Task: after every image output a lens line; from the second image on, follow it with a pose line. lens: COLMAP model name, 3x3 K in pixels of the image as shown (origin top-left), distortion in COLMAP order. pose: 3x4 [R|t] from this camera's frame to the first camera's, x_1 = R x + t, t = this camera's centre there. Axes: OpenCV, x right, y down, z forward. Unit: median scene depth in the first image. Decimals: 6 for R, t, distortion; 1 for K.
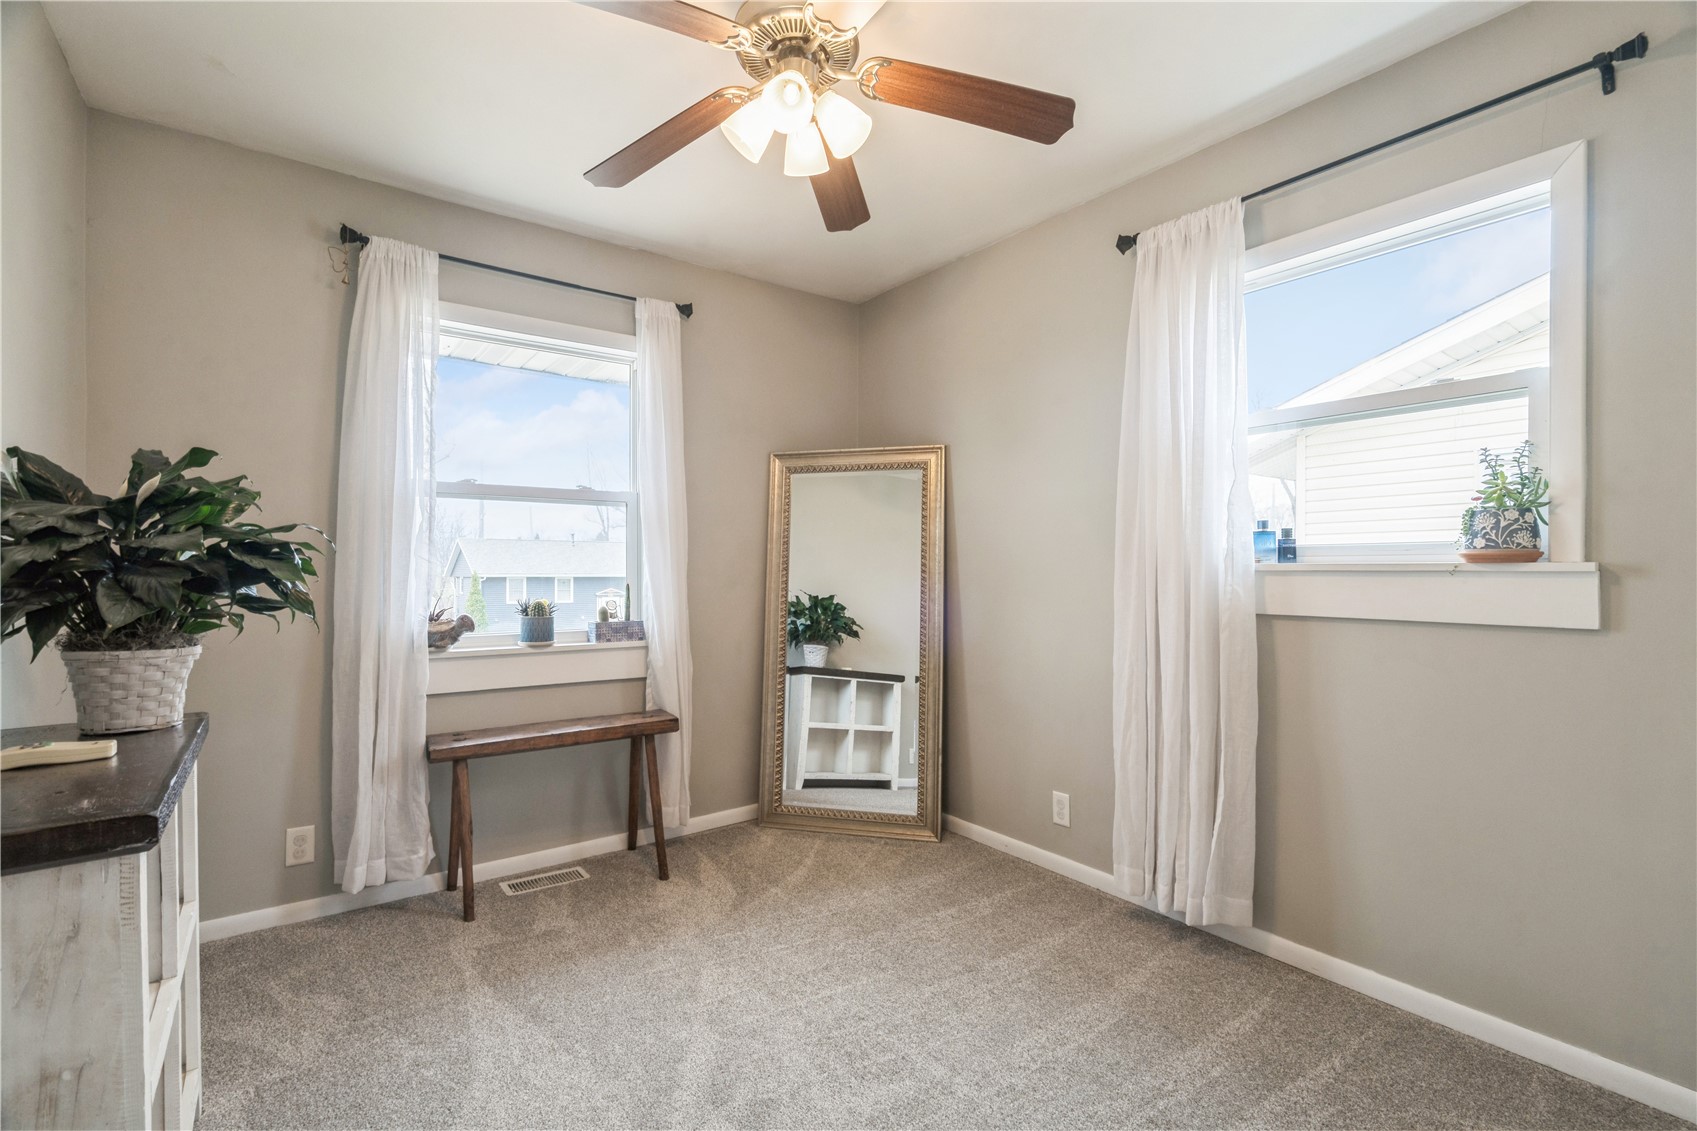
lens RADIAL K [[772.7, 0, 847.9], [0, 772.7, 573.5], [0, 0, 1]] dist [-0.005607, 0.001004]
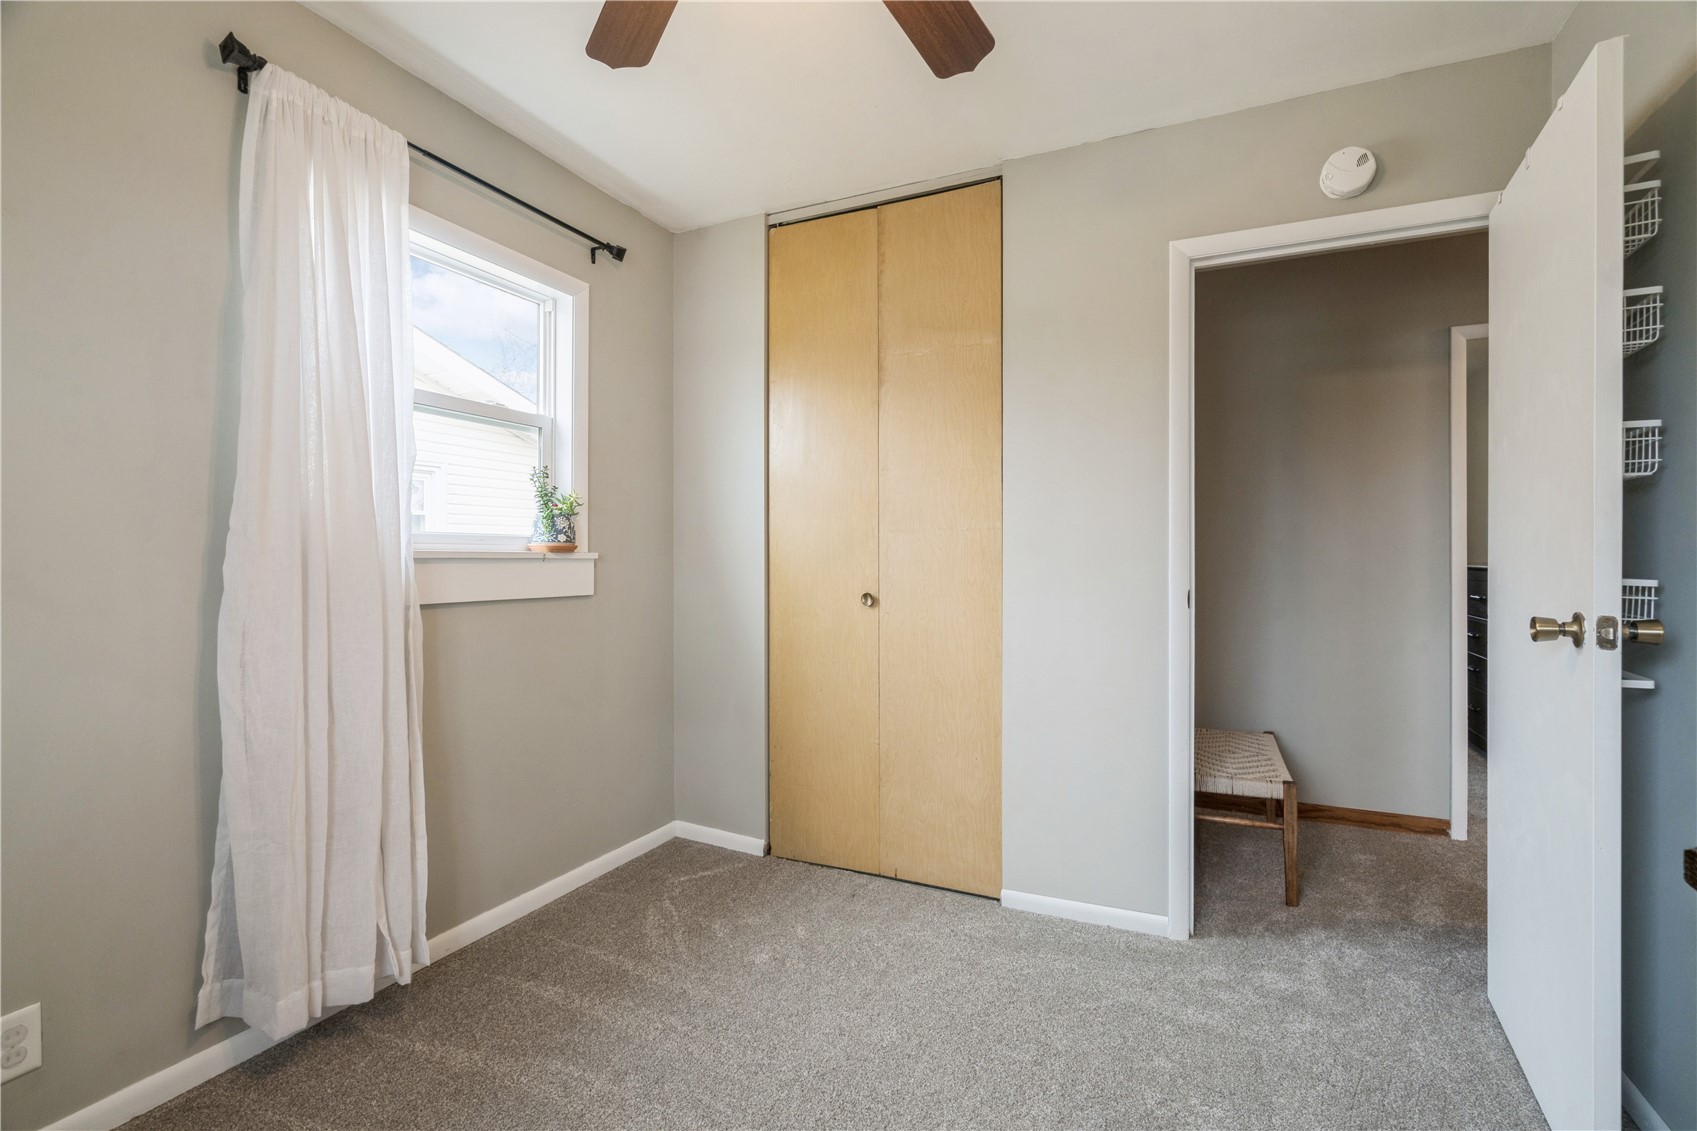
lens RADIAL K [[772.7, 0, 847.2], [0, 772.7, 563.6], [0, 0, 1]] dist [-0.005607, 0.001004]
pose [[-0.478586, -0.003188, 0.878035, -0.624011], [0.003951, 0.999975, 0.005784, 0.000036], [-0.878032, 0.006238, -0.478561, 1.180699]]
